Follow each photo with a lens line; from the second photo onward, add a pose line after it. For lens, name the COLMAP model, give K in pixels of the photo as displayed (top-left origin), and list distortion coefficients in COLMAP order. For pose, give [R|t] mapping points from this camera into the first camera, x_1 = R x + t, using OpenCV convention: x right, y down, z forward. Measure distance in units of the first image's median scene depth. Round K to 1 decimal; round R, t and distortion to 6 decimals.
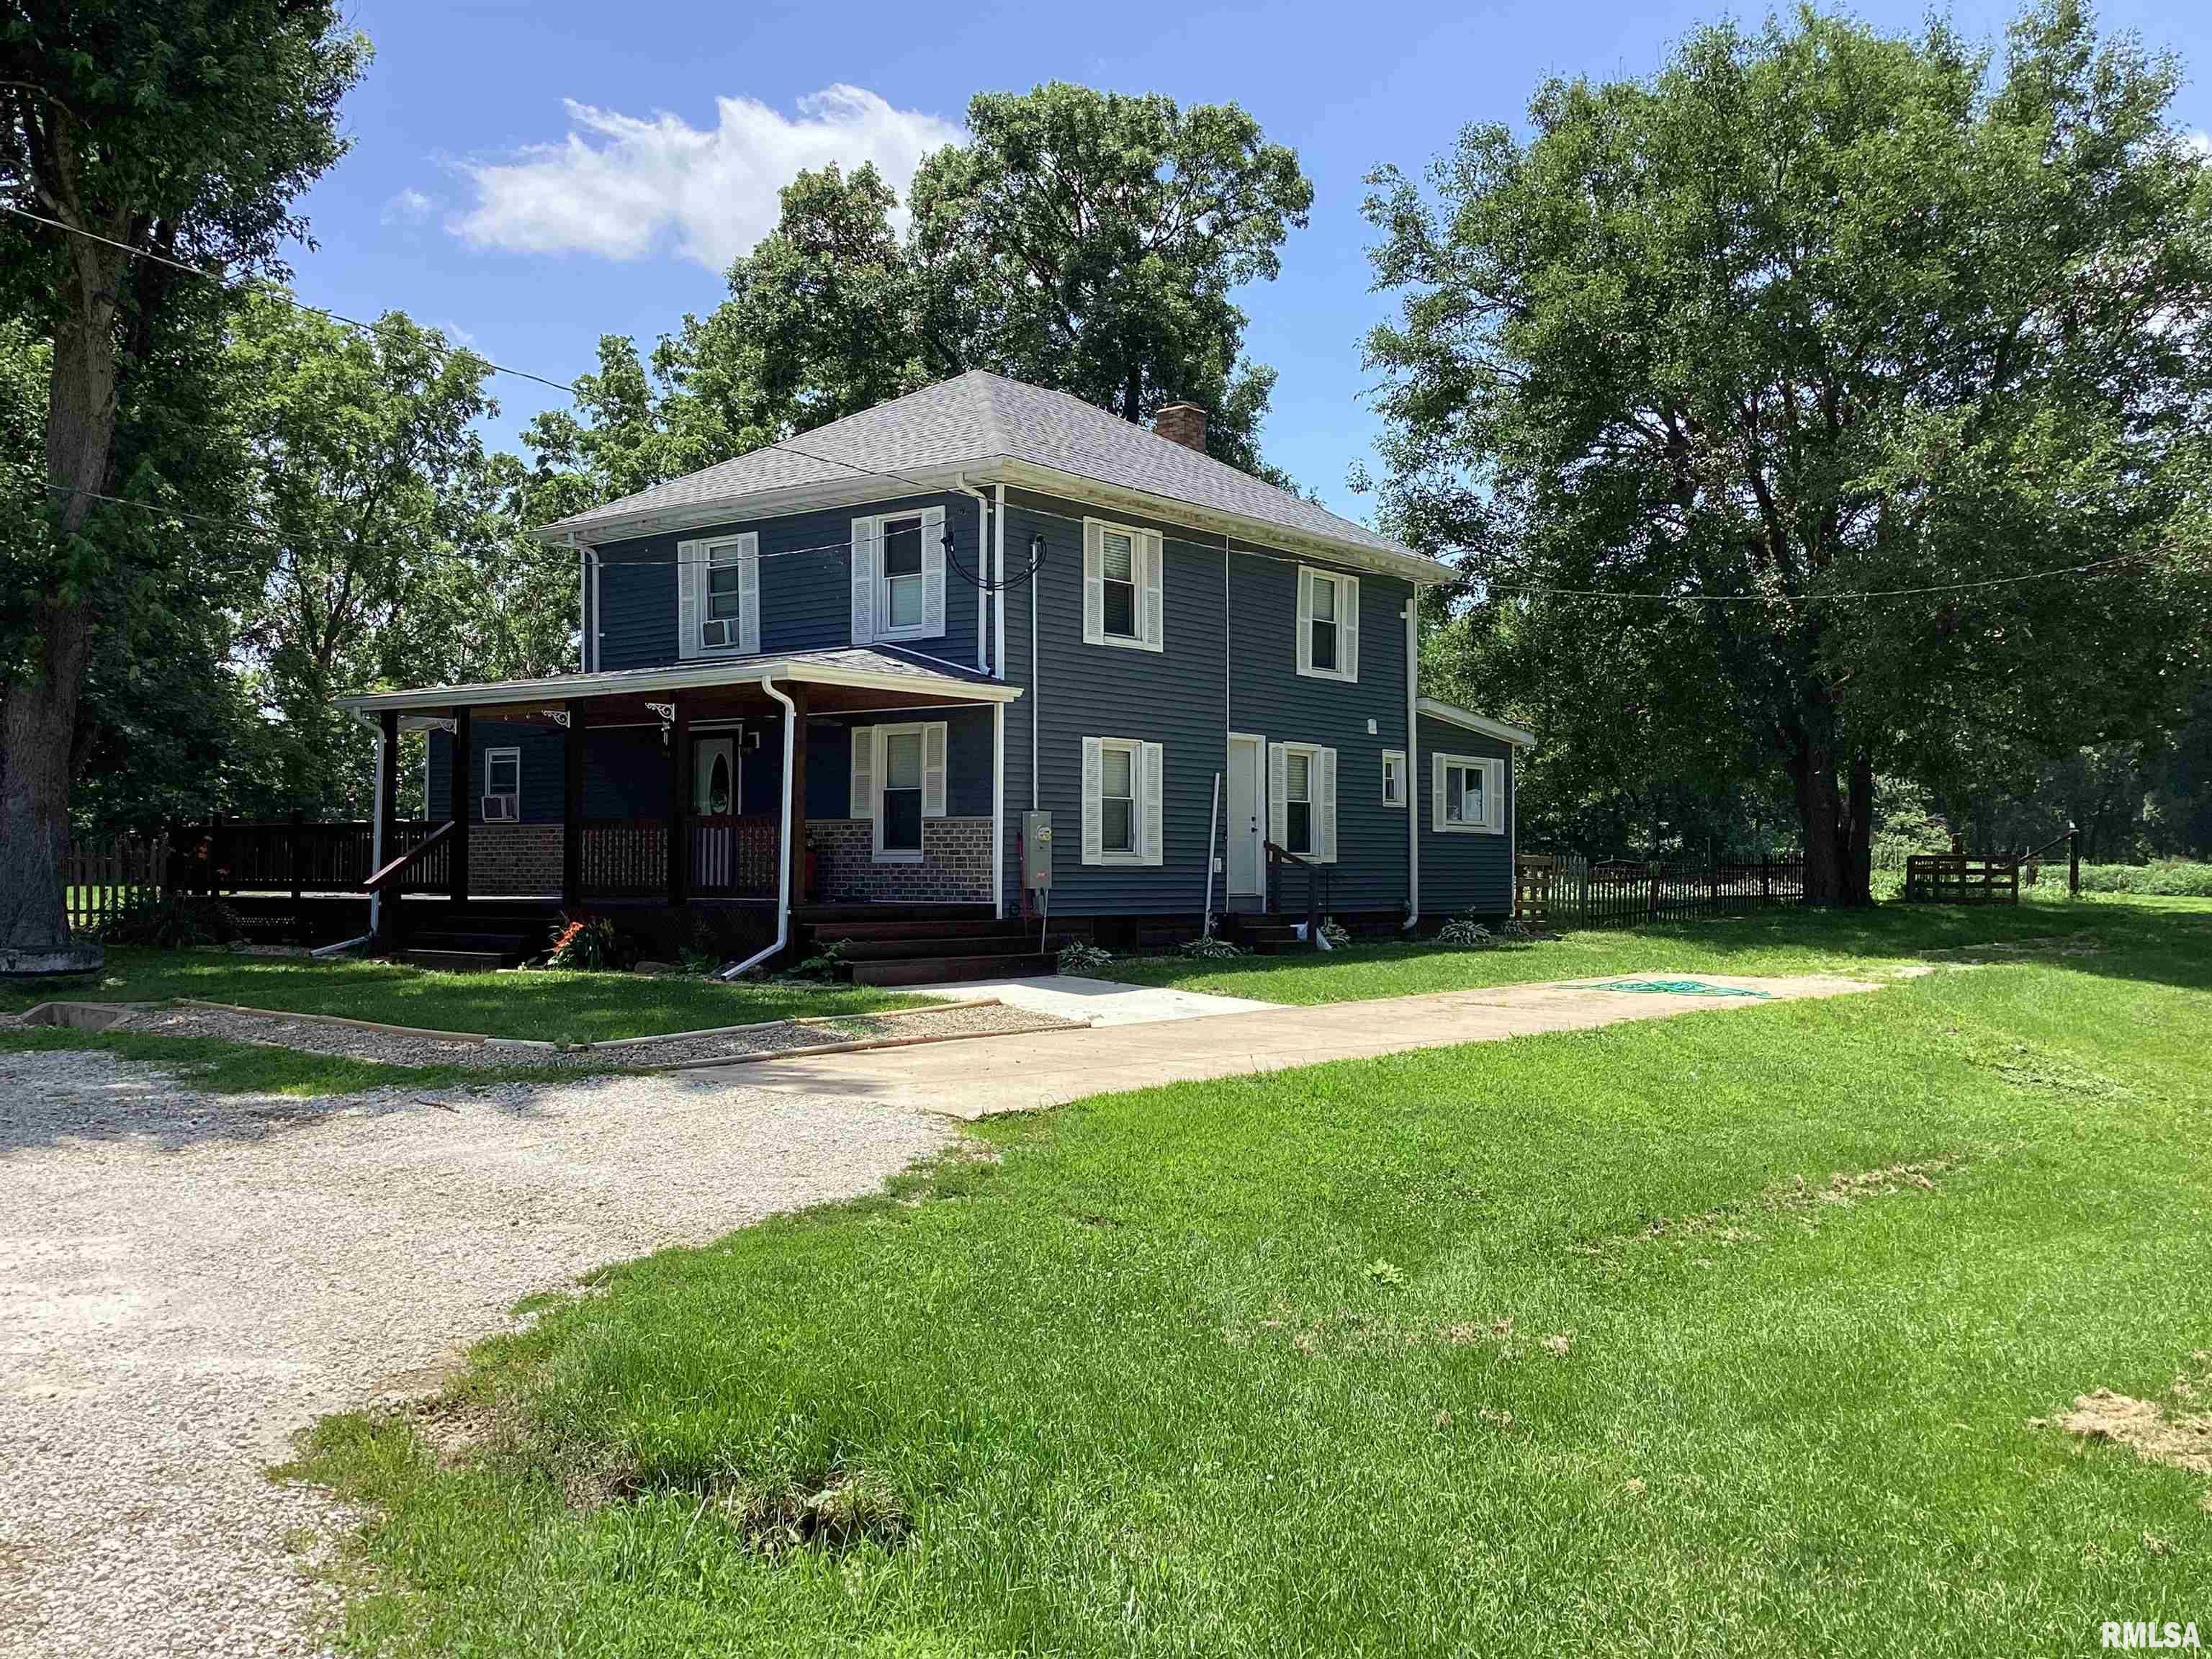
lens RADIAL K [[1980.4, 0, 1111.7], [0, 1980.4, 815.1], [0, 0, 1]] dist [0.123364, -0.282951]
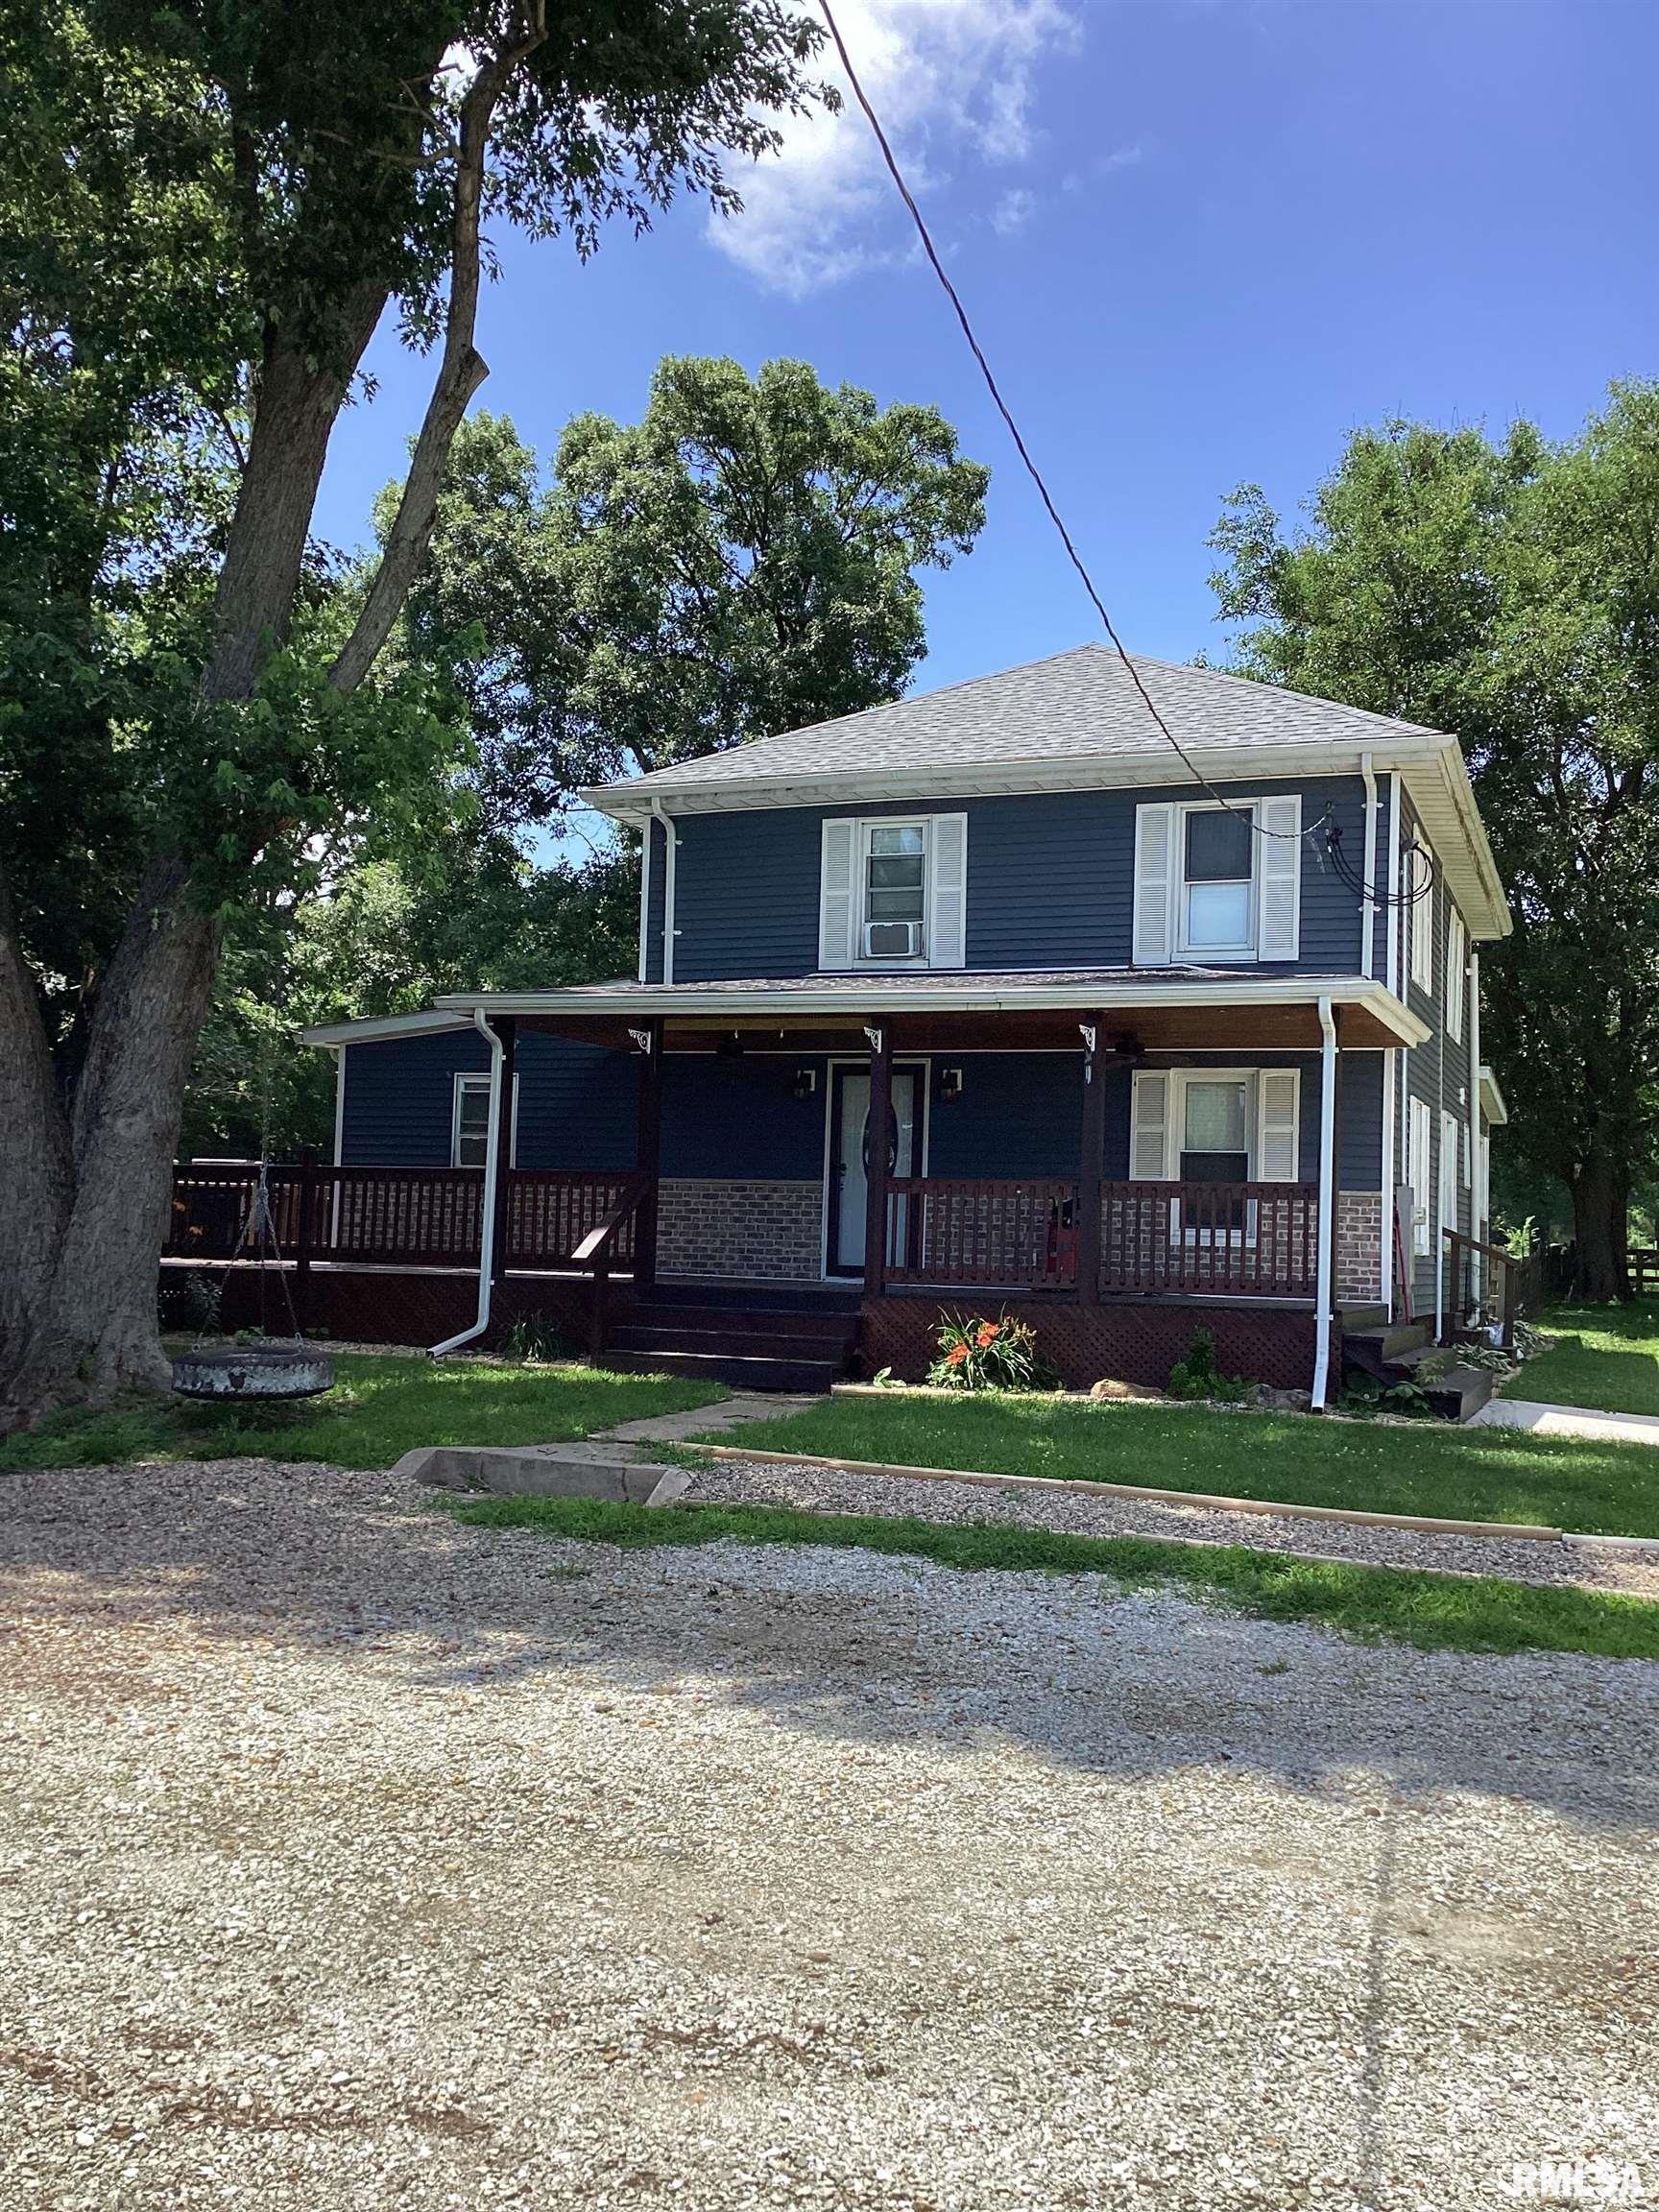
lens RADIAL K [[1980.4, 0, 818.8], [0, 1980.4, 1113.9], [0, 0, 1]] dist [0.123364, -0.282951]
pose [[0.963296, 0.043301, 0.264926, -0.427610], [-0.035051, 0.998744, -0.035790, 0.004907], [-0.266144, 0.025191, 0.963604, 0.264387]]
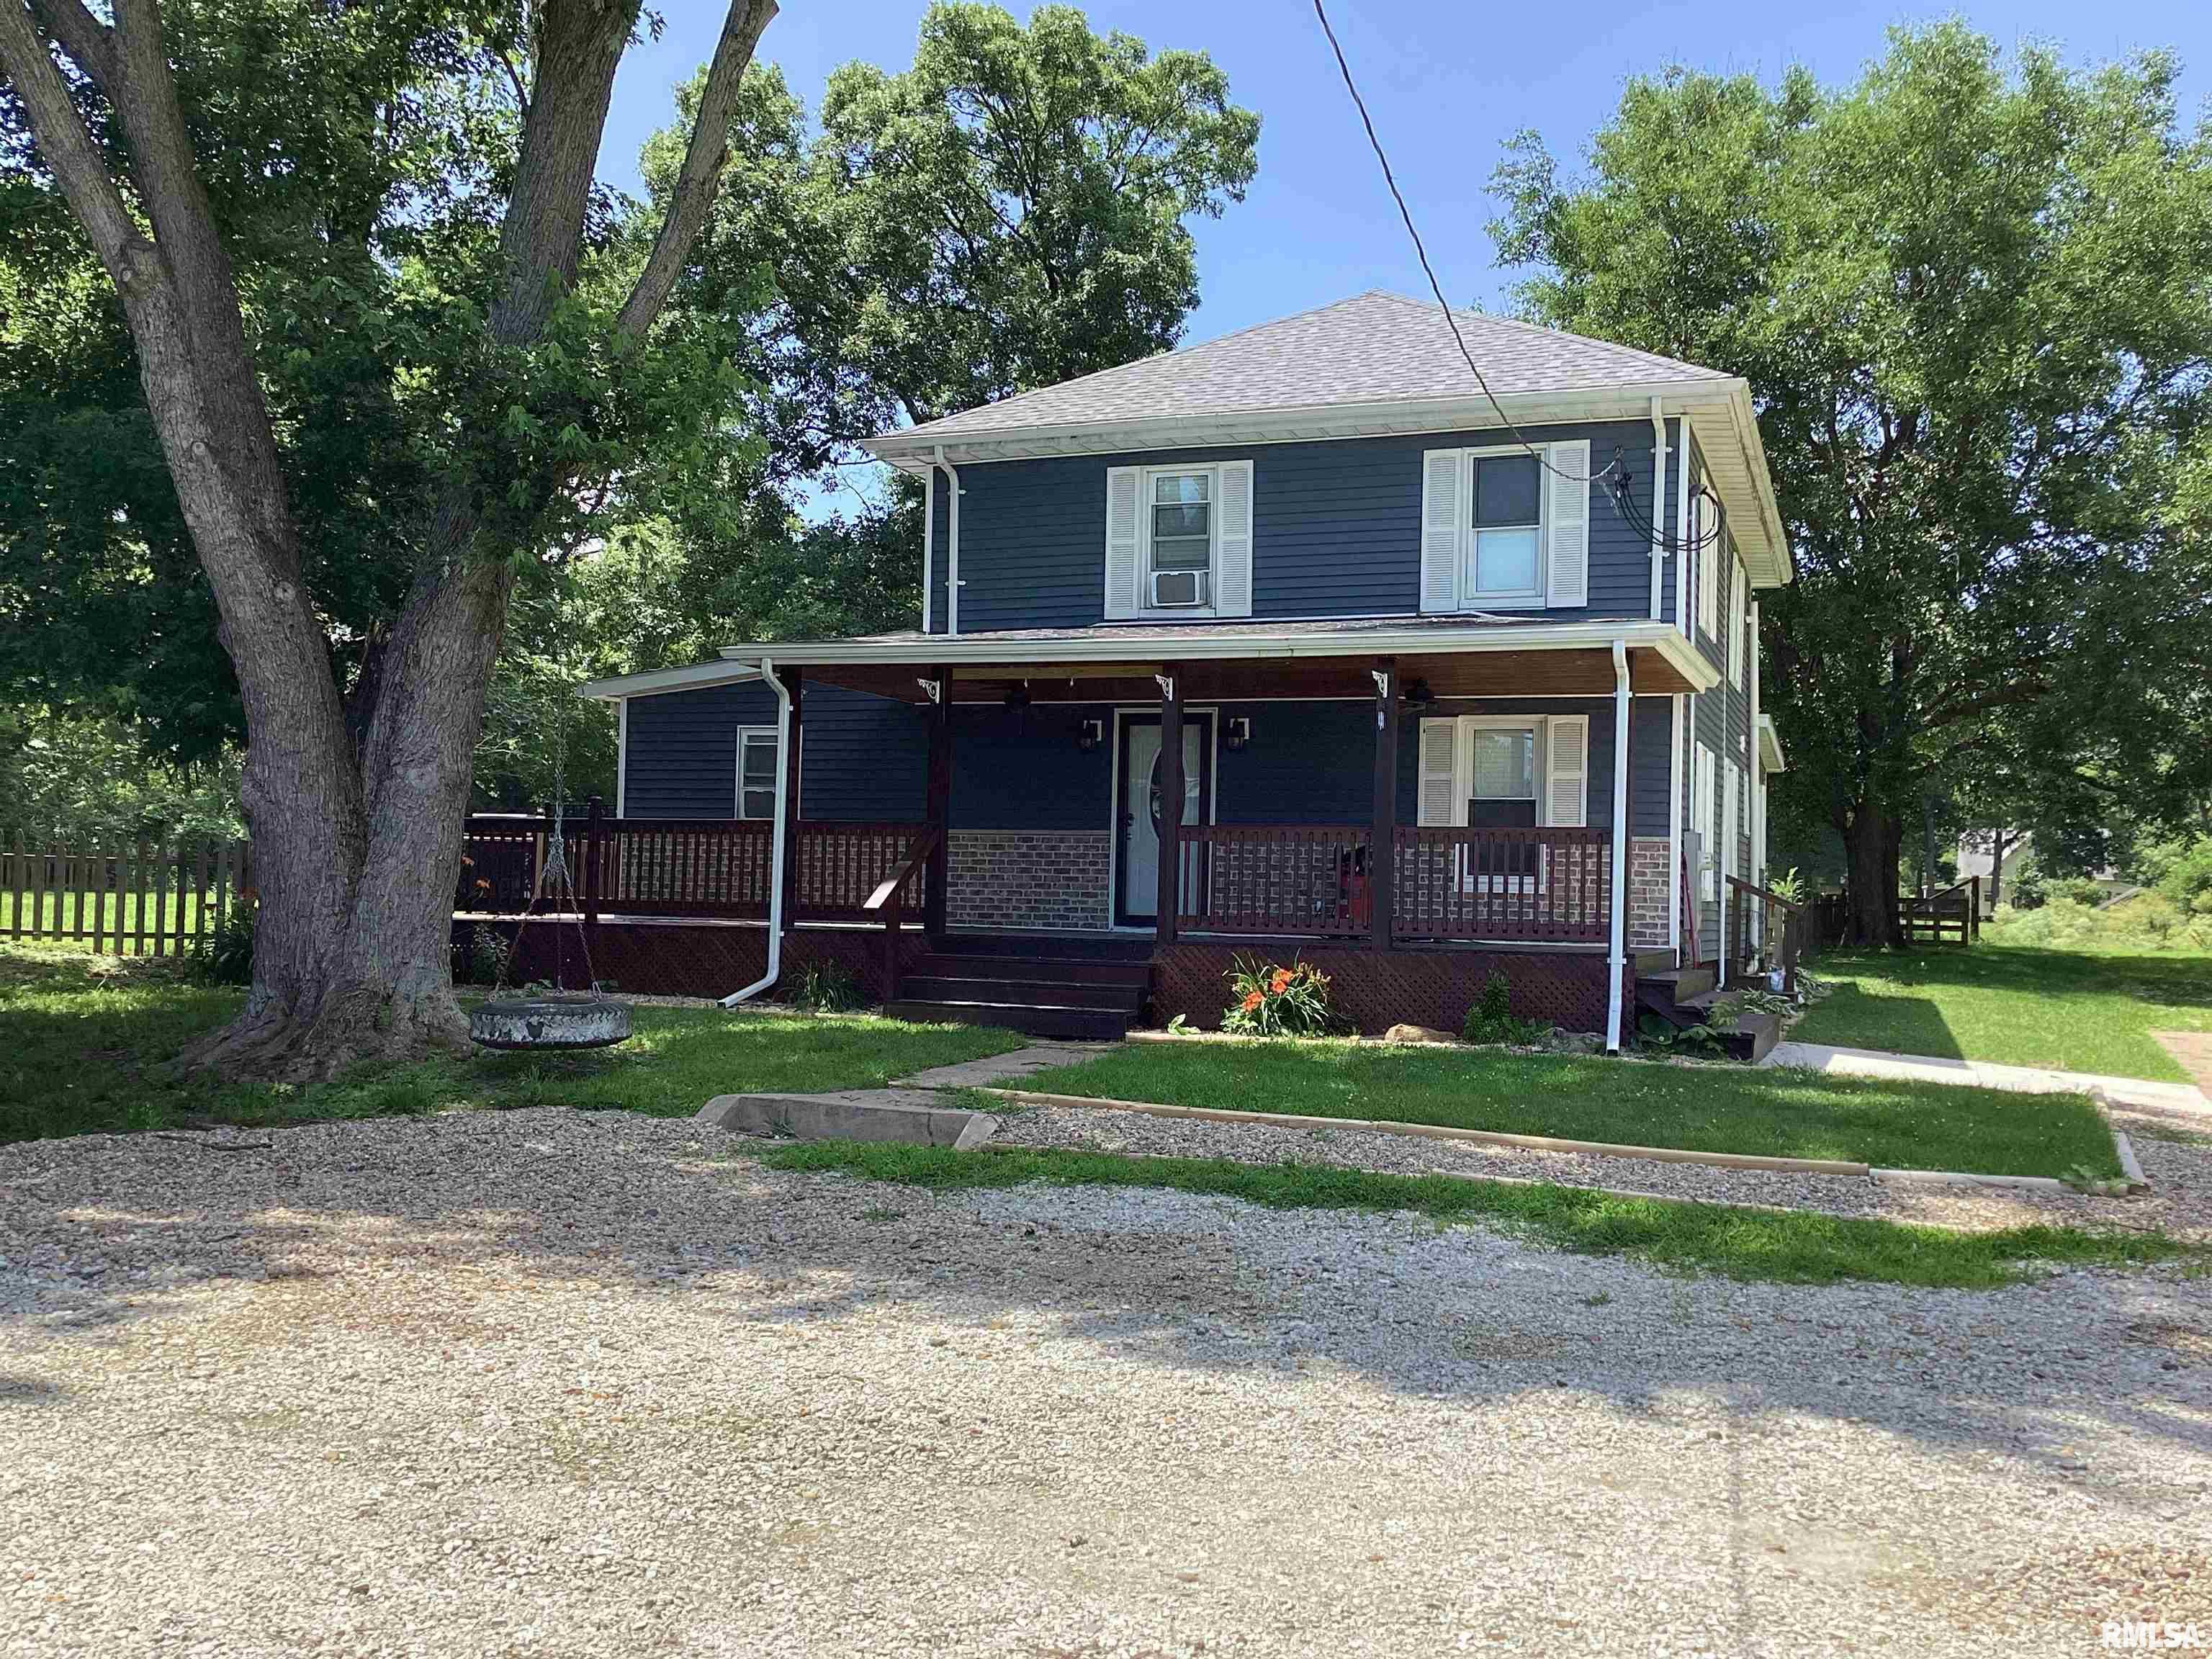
lens RADIAL K [[1980.4, 0, 1111.7], [0, 1980.4, 815.1], [0, 0, 1]] dist [0.123364, -0.282951]
pose [[0.960449, 0.031229, 0.276699, -0.433555], [-0.028693, 0.999501, -0.013212, 0.007336], [-0.276974, 0.004750, 0.960866, 0.267095]]
